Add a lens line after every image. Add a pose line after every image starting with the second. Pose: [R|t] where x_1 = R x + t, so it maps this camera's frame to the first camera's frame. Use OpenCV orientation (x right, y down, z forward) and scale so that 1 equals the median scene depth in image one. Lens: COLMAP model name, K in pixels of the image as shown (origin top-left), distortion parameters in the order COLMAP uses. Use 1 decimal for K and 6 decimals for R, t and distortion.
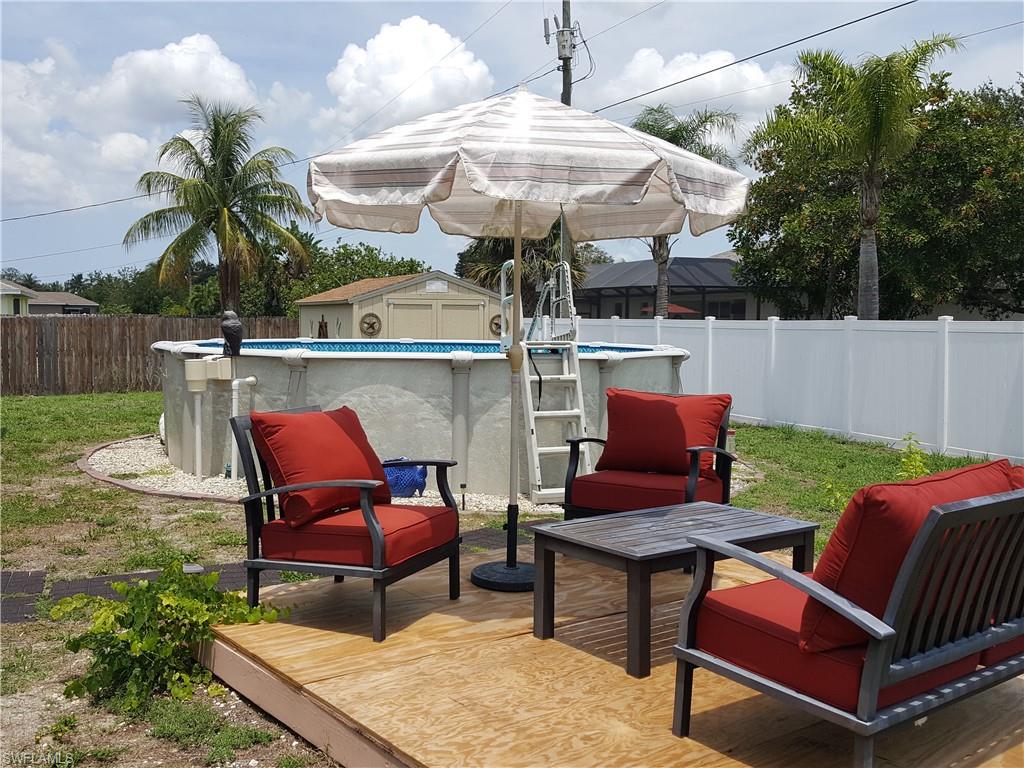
lens RADIAL K [[1022.3, 0, 508.3], [0, 1022.3, 404.5], [0, 0, 1]] dist [0.215438, -0.558464]
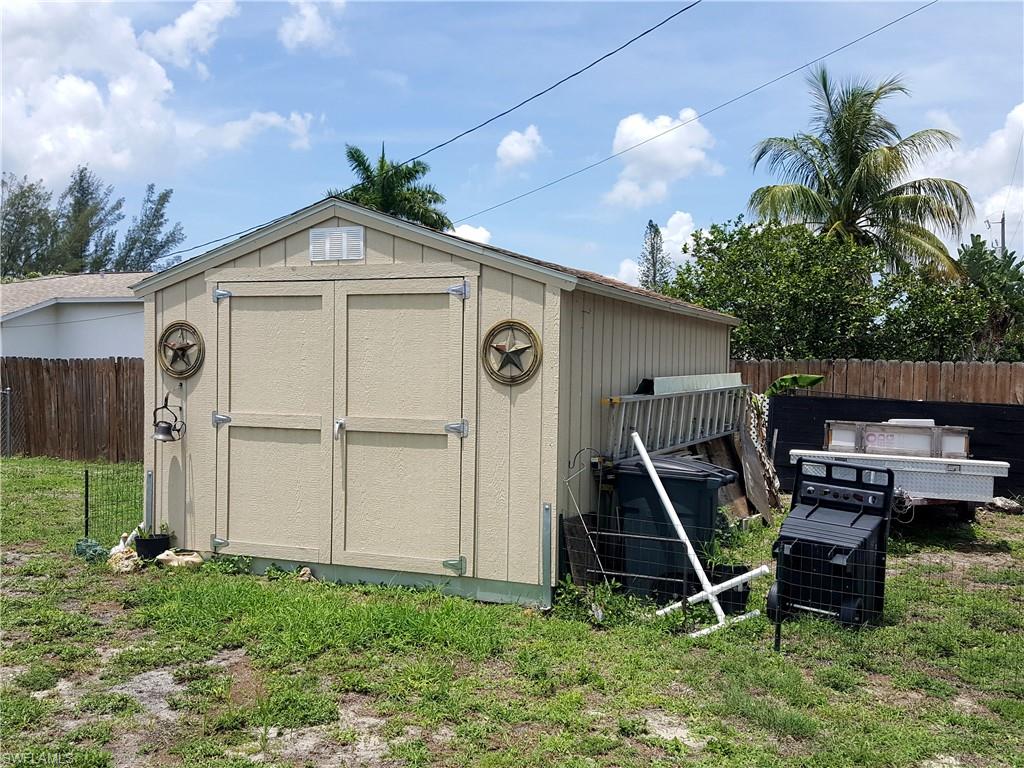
lens RADIAL K [[1022.3, 0, 508.3], [0, 1022.3, 404.5], [0, 0, 1]] dist [0.215438, -0.558464]
pose [[0.689290, 0.025766, -0.724028, 0.128716], [-0.071121, 0.996947, -0.032231, -0.029986], [0.720987, 0.073710, 0.689018, 0.454383]]
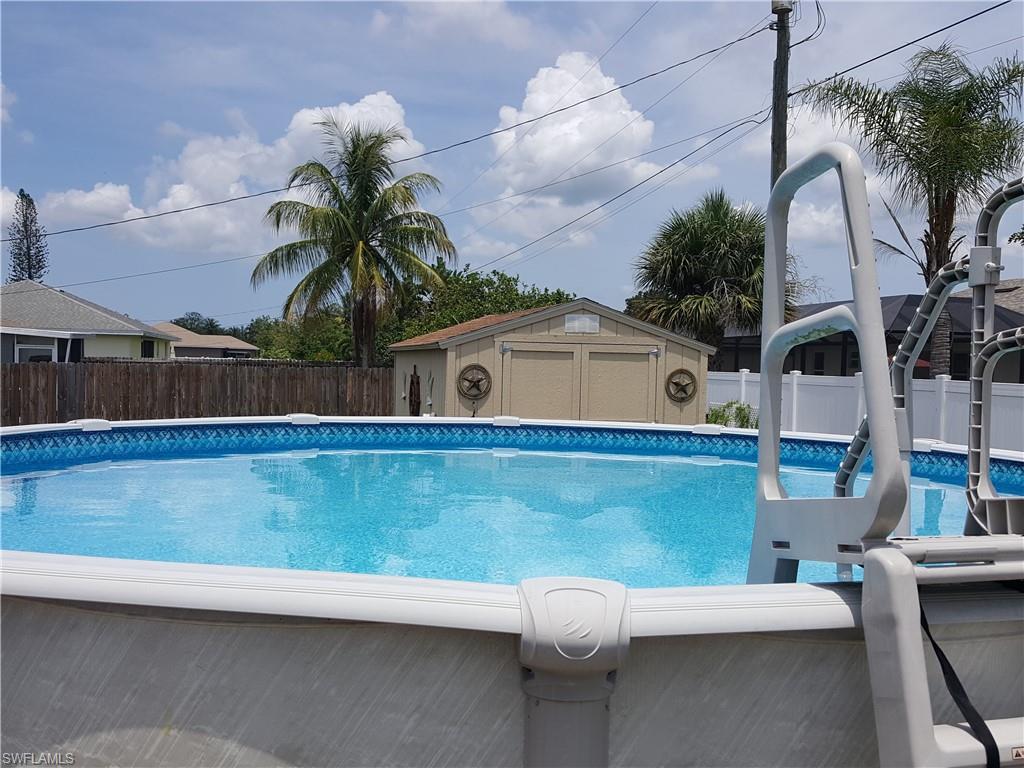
lens RADIAL K [[1022.3, 0, 508.3], [0, 1022.3, 404.5], [0, 0, 1]] dist [0.215438, -0.558464]
pose [[0.986823, 0.022262, -0.160267, -0.007172], [-0.029626, 0.998605, -0.043706, -0.020873], [0.159070, 0.047878, 0.986106, 0.214116]]
